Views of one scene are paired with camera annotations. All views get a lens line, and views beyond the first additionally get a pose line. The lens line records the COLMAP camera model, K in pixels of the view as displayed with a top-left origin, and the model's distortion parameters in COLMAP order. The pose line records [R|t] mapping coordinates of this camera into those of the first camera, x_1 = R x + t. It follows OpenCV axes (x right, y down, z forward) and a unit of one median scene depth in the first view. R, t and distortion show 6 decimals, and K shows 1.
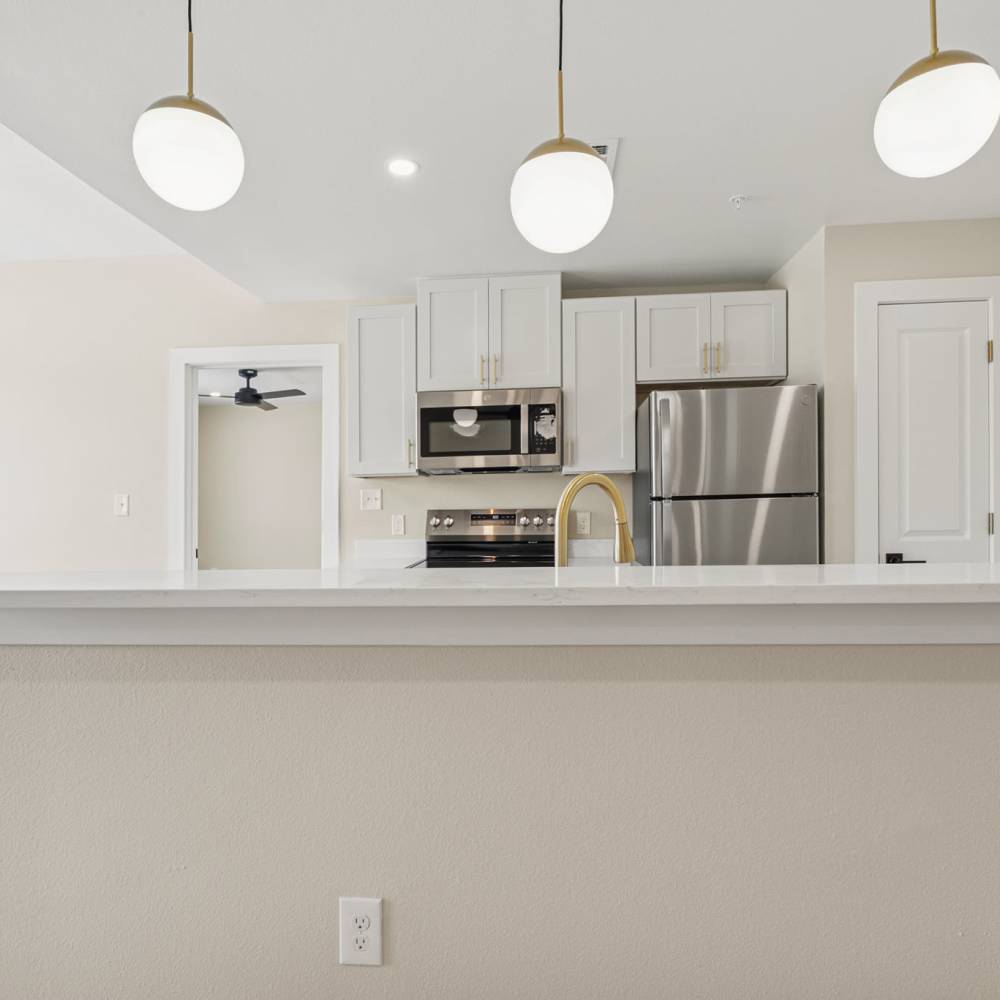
lens RADIAL K [[660.0, 0, 499.9], [0, 660.0, 491.2], [0, 0, 1]] dist [0.004411, 0.002246]
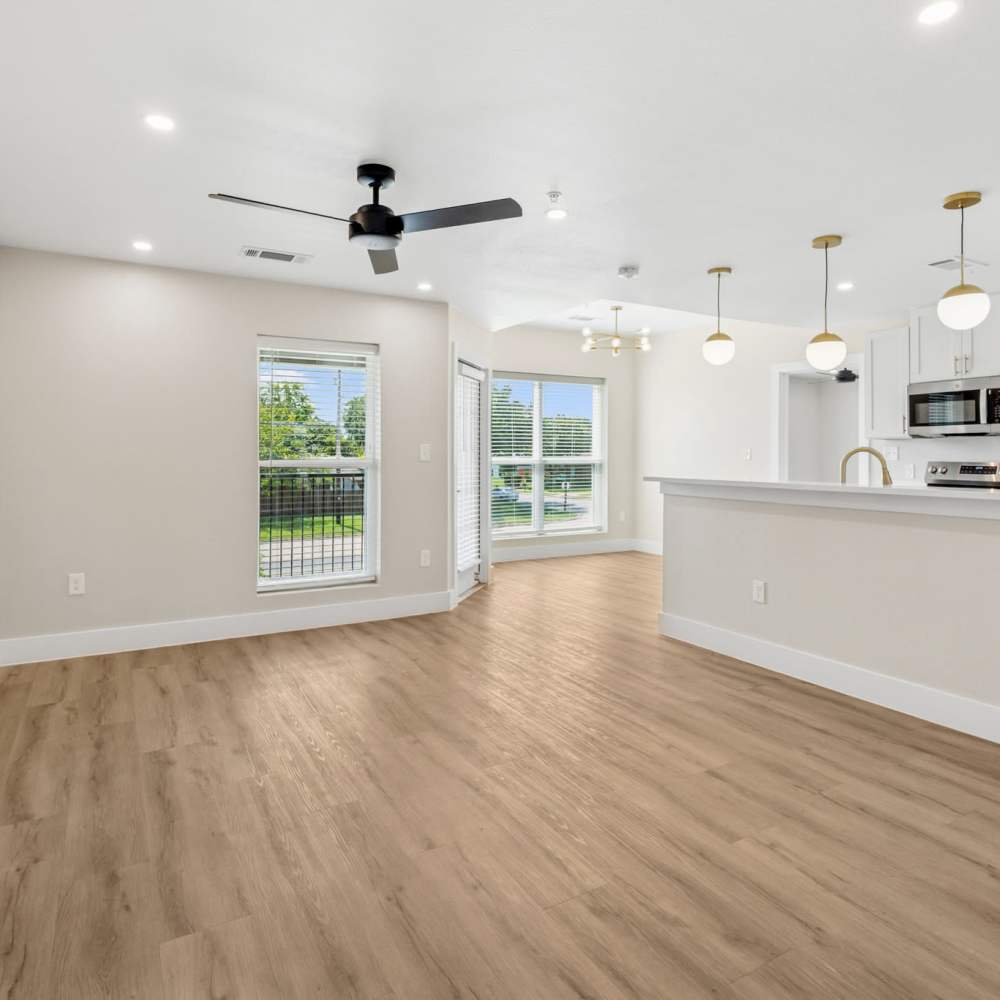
lens RADIAL K [[660.0, 0, 491.9], [0, 660.0, 497.5], [0, 0, 1]] dist [0.004411, 0.002246]
pose [[0.572892, 0.072369, -0.816429, 0.601812], [0.001174, 0.996021, 0.089111, -0.026915], [0.819630, -0.052010, 0.570528, -0.687165]]
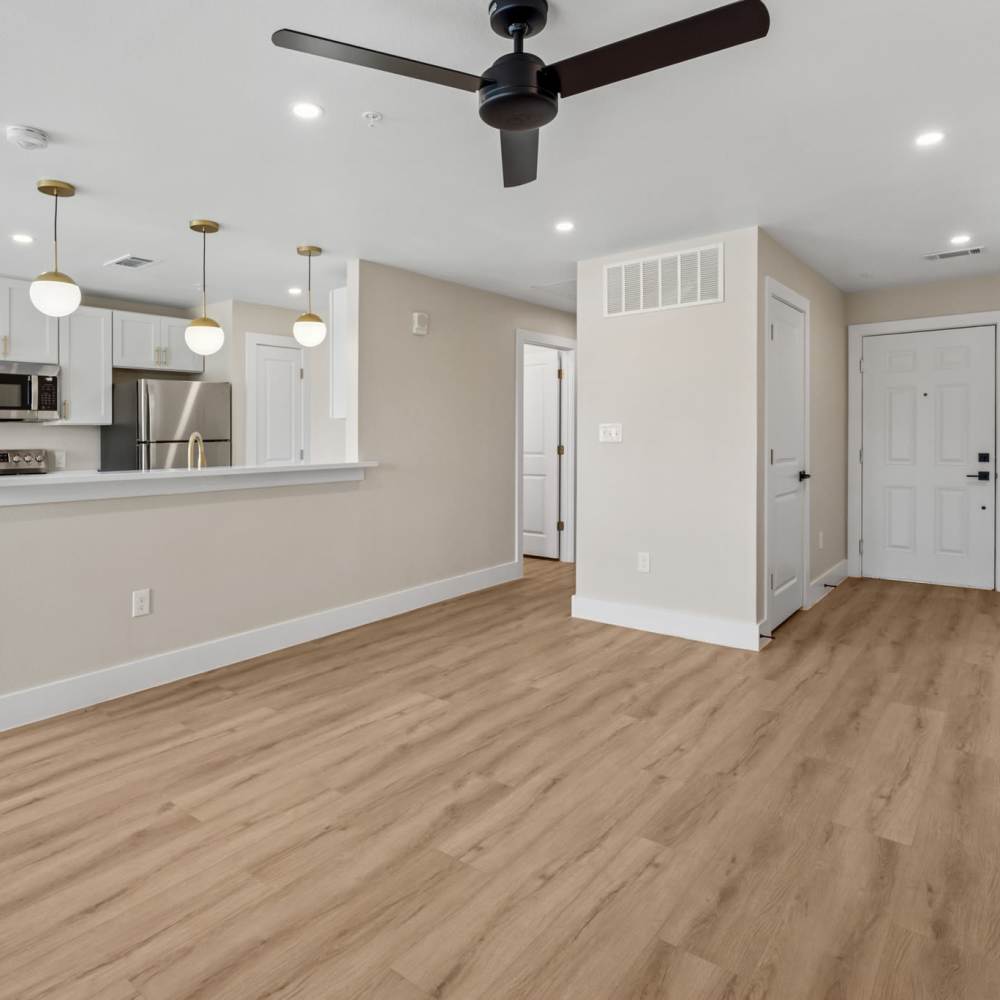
lens RADIAL K [[660.0, 0, 504.6], [0, 660.0, 498.2], [0, 0, 1]] dist [0.004411, 0.002246]
pose [[0.548691, -0.067920, 0.833261, -0.600493], [-0.012405, 0.995923, 0.089347, -0.008033], [-0.835933, -0.059361, 0.545612, -0.626334]]
